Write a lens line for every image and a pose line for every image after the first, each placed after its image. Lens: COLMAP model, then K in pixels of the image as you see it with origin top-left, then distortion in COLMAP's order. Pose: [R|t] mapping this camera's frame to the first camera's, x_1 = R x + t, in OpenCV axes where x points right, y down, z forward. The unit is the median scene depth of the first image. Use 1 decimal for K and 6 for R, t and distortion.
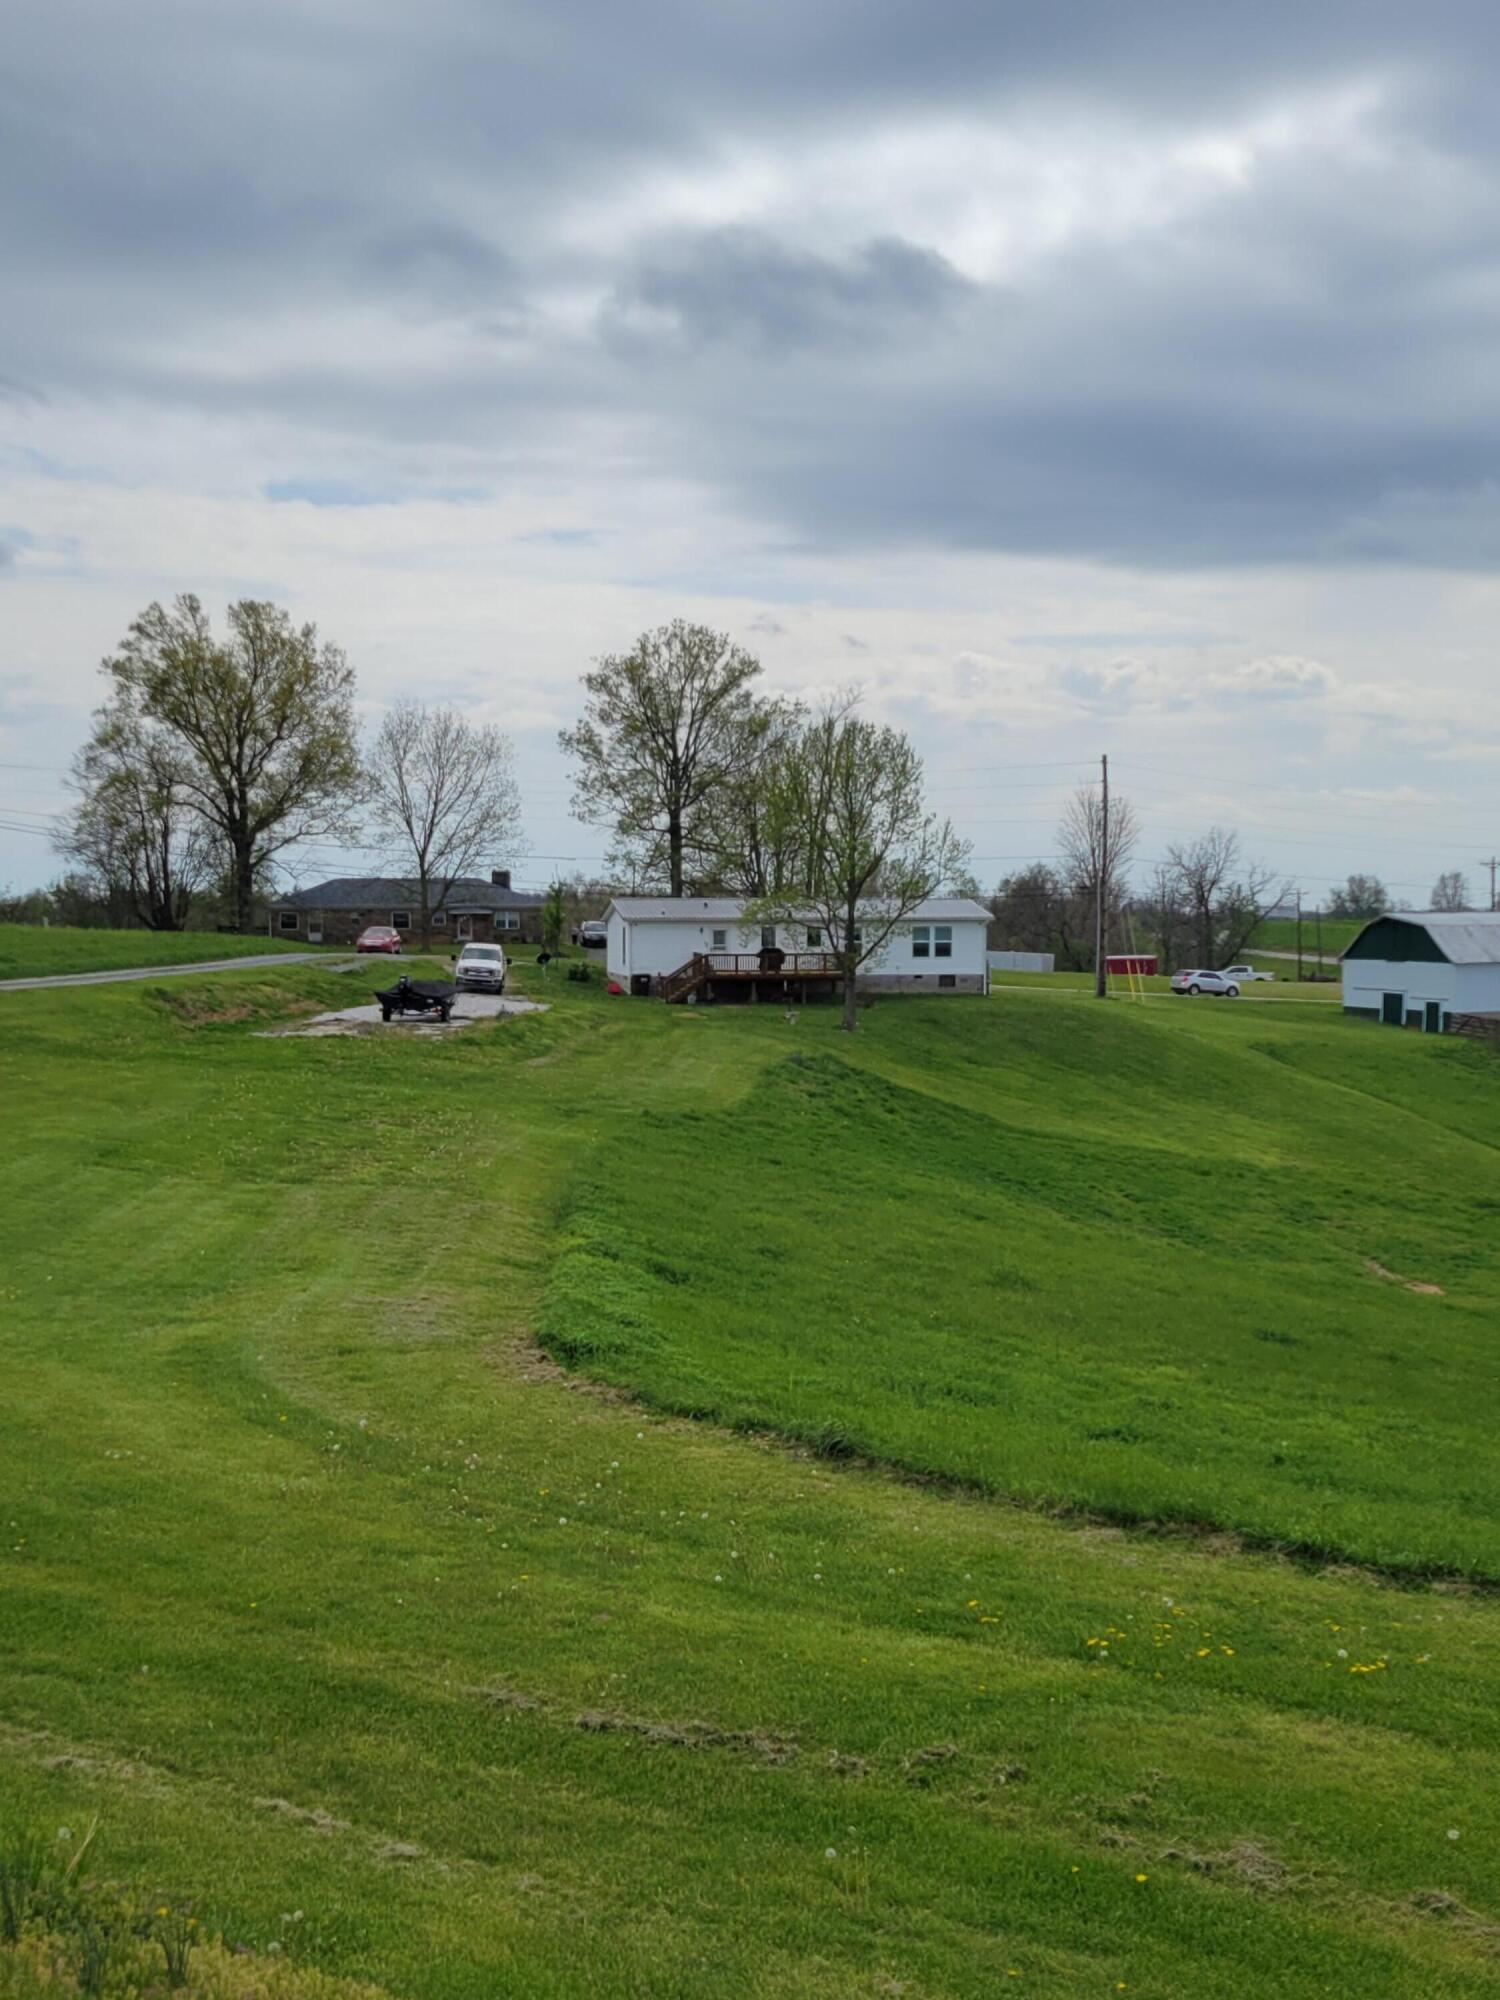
lens RADIAL K [[2154.7, 0, 750.5], [0, 2154.7, 999.0], [0, 0, 1]] dist [0.000745, 0.000000]
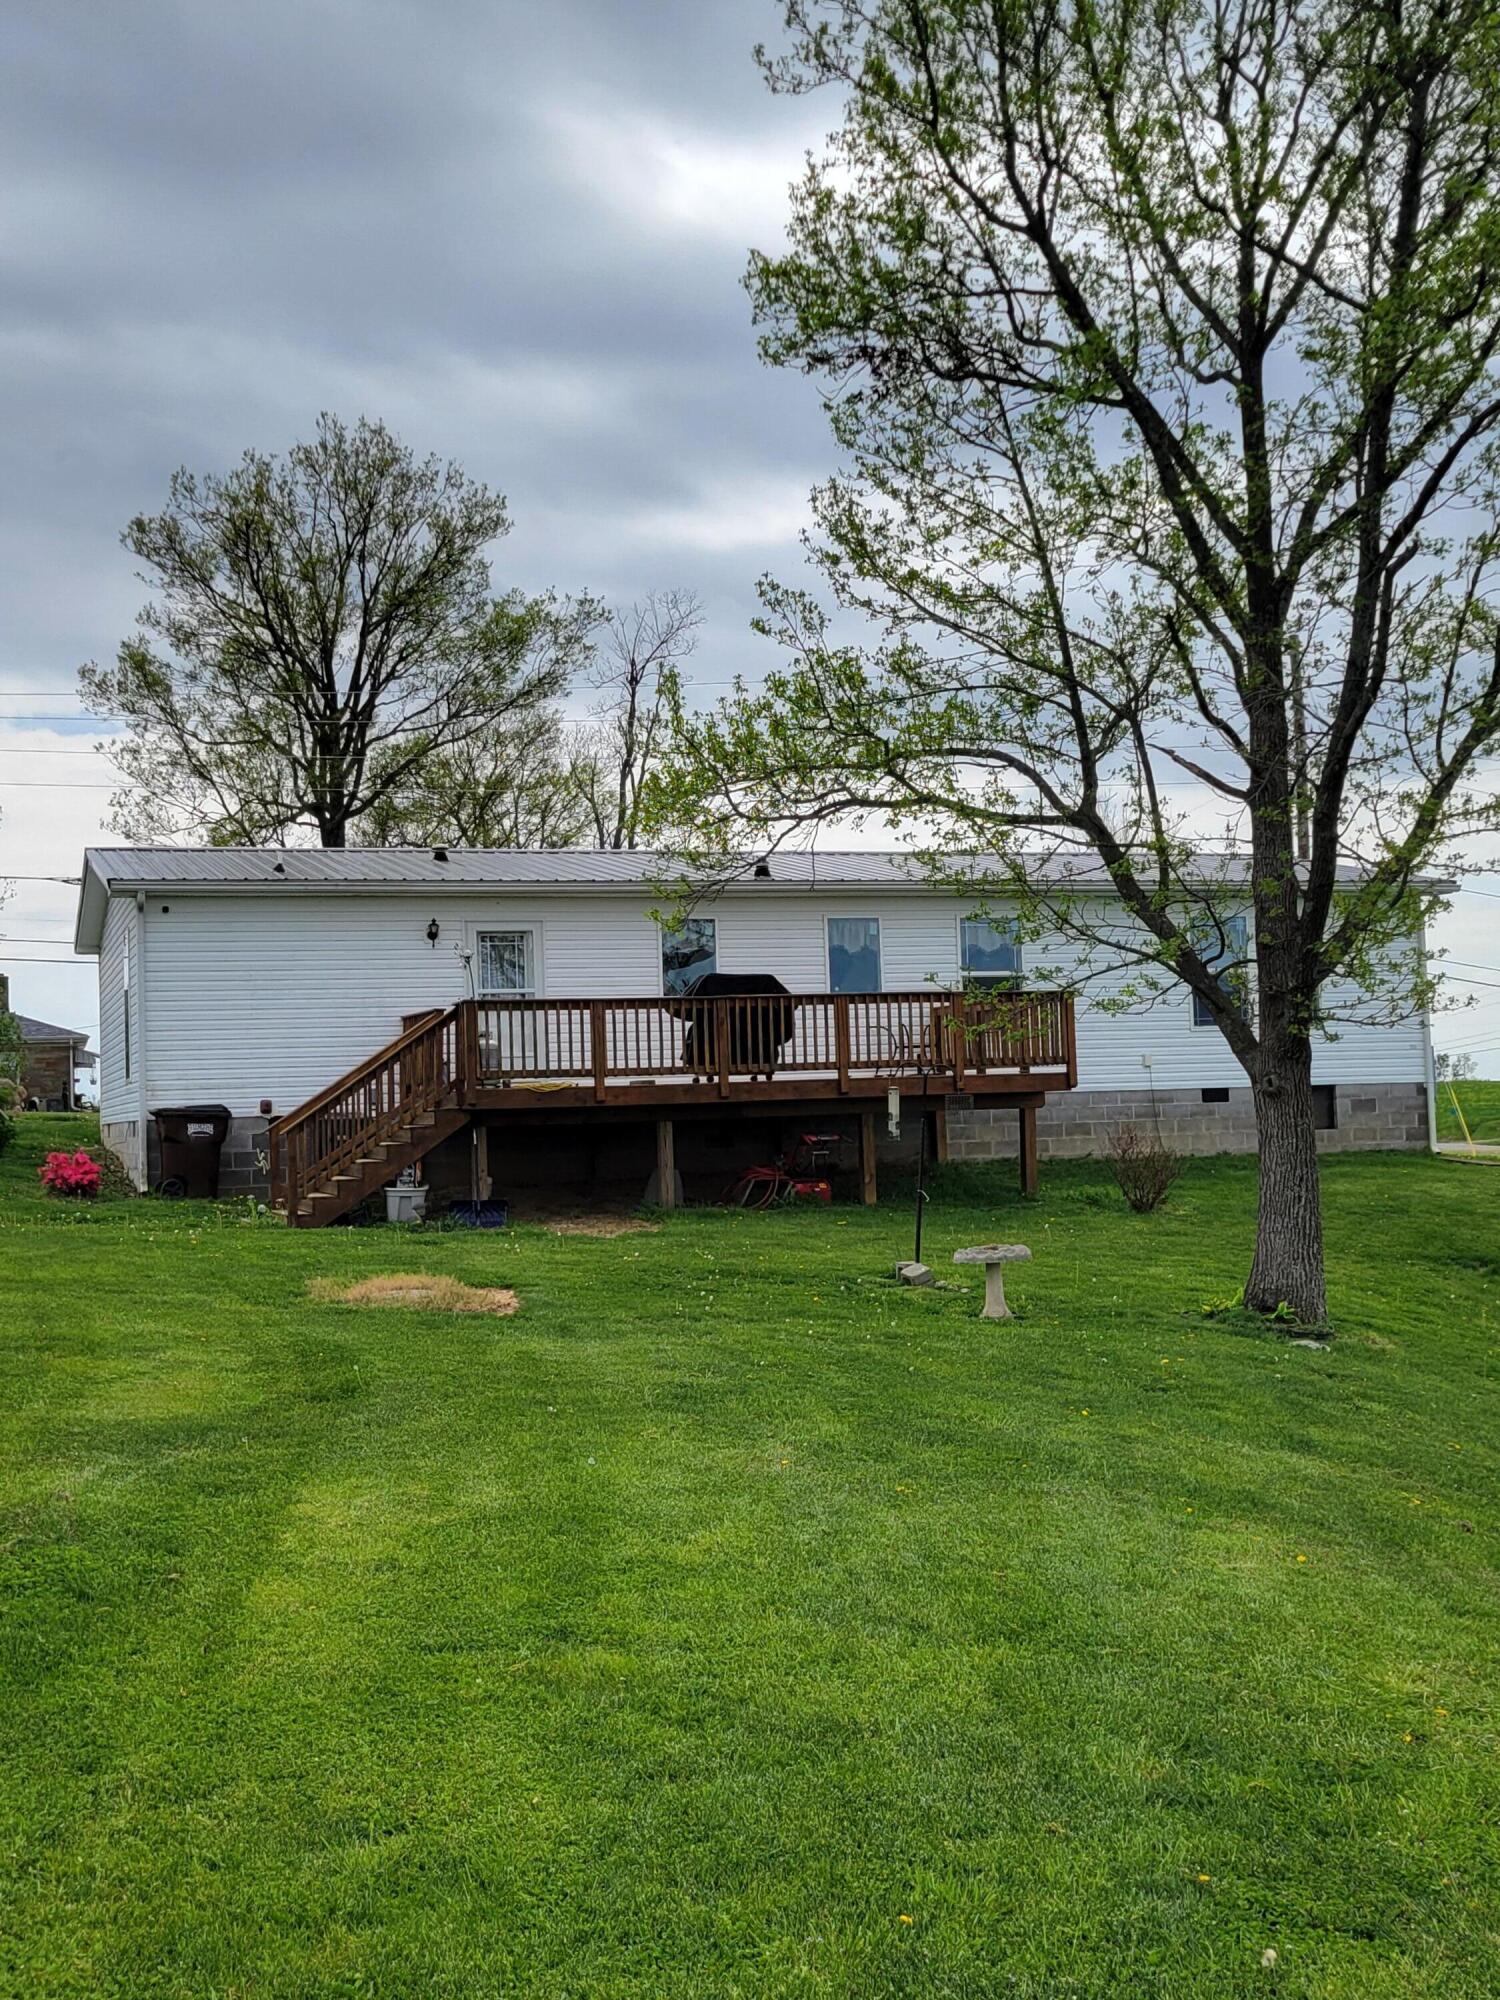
lens RADIAL K [[2154.7, 0, 747.7], [0, 2154.7, 1005.4], [0, 0, 1]] dist [0.000745, 0.000000]
pose [[0.988246, -0.022383, 0.151224, -0.024149], [0.036975, 0.994849, -0.094385, 0.002170], [-0.148333, 0.098868, 0.983983, 0.730647]]
